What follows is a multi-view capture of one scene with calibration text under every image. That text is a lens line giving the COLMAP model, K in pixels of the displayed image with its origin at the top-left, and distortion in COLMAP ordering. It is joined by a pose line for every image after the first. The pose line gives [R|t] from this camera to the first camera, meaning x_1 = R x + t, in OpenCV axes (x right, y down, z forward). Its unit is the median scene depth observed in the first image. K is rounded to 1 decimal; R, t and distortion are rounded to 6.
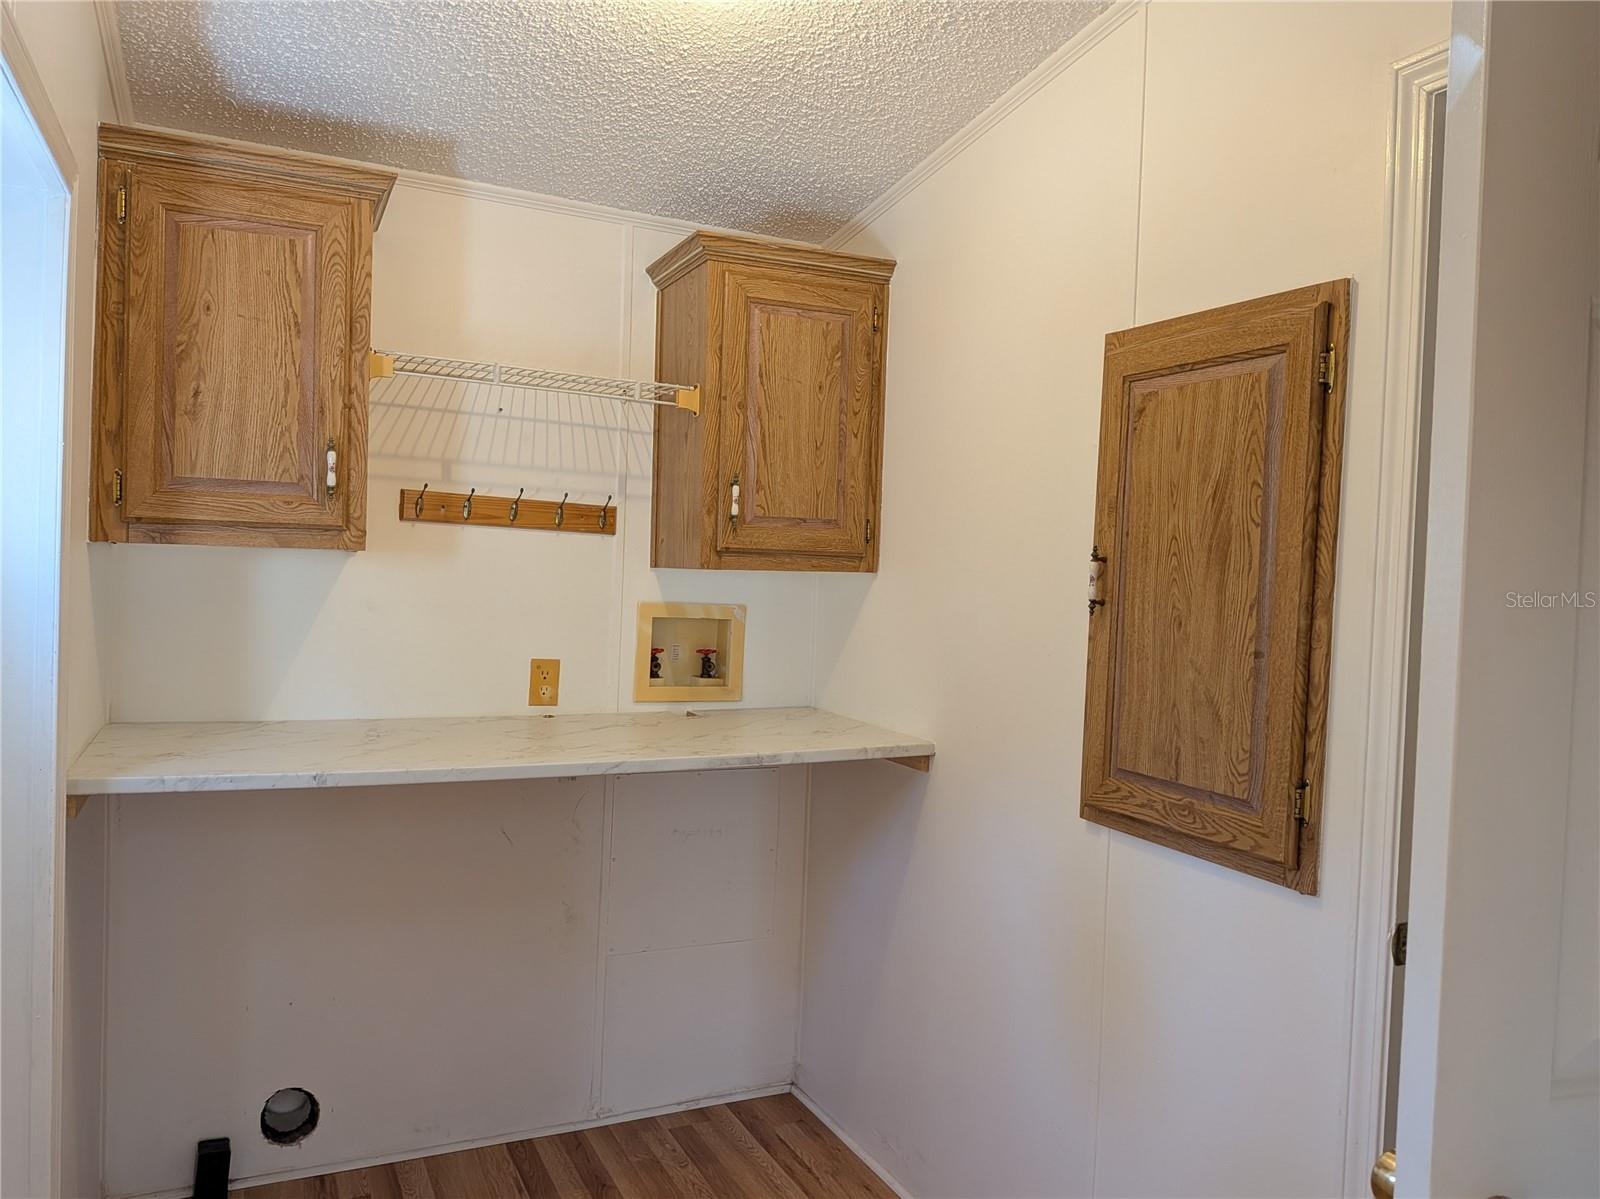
lens RADIAL K [[1167.2, 0, 804.8], [0, 1167.2, 596.3], [0, 0, 1]] dist [0.090861, -0.141248]
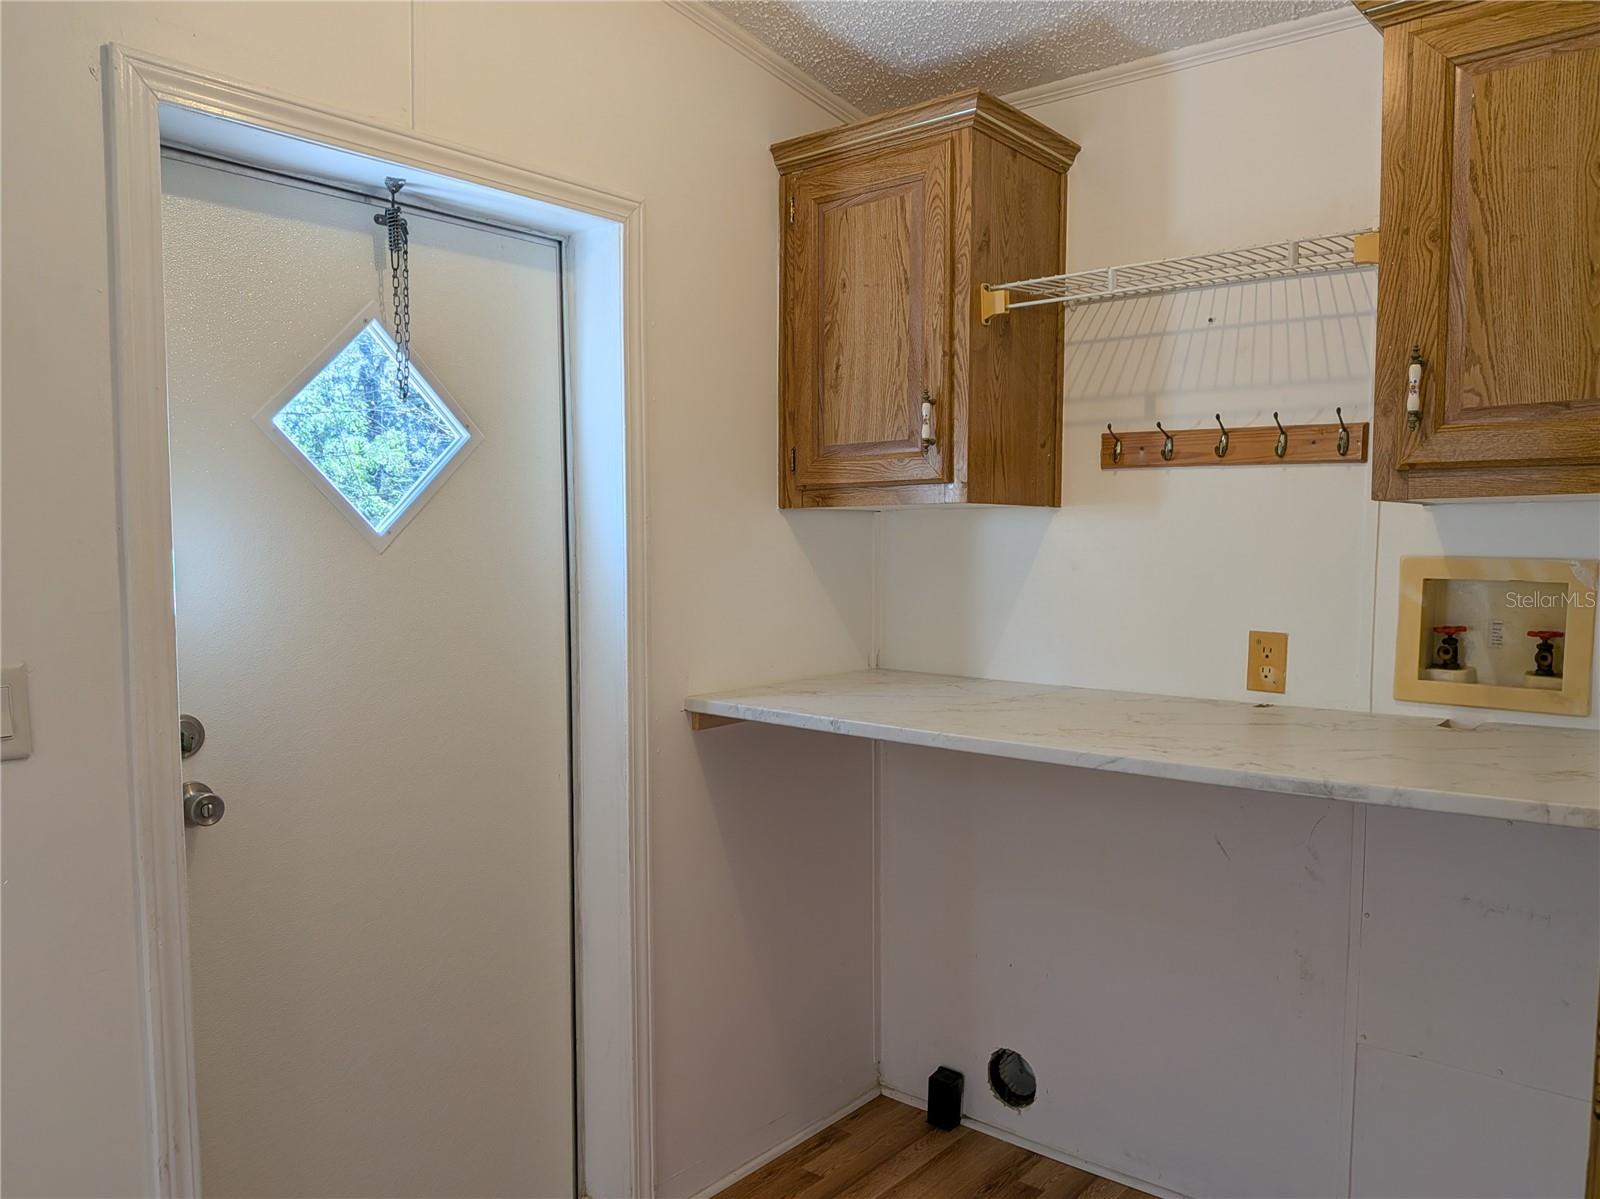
lens RADIAL K [[1186.3, 0, 795.3], [0, 1186.3, 623.0], [0, 0, 1]] dist [0.090990, -0.121619]
pose [[0.419298, 0.028636, -0.907397, 0.405175], [-0.003178, 0.999543, 0.030076, 0.027276], [0.907843, -0.009727, 0.419197, 0.424606]]
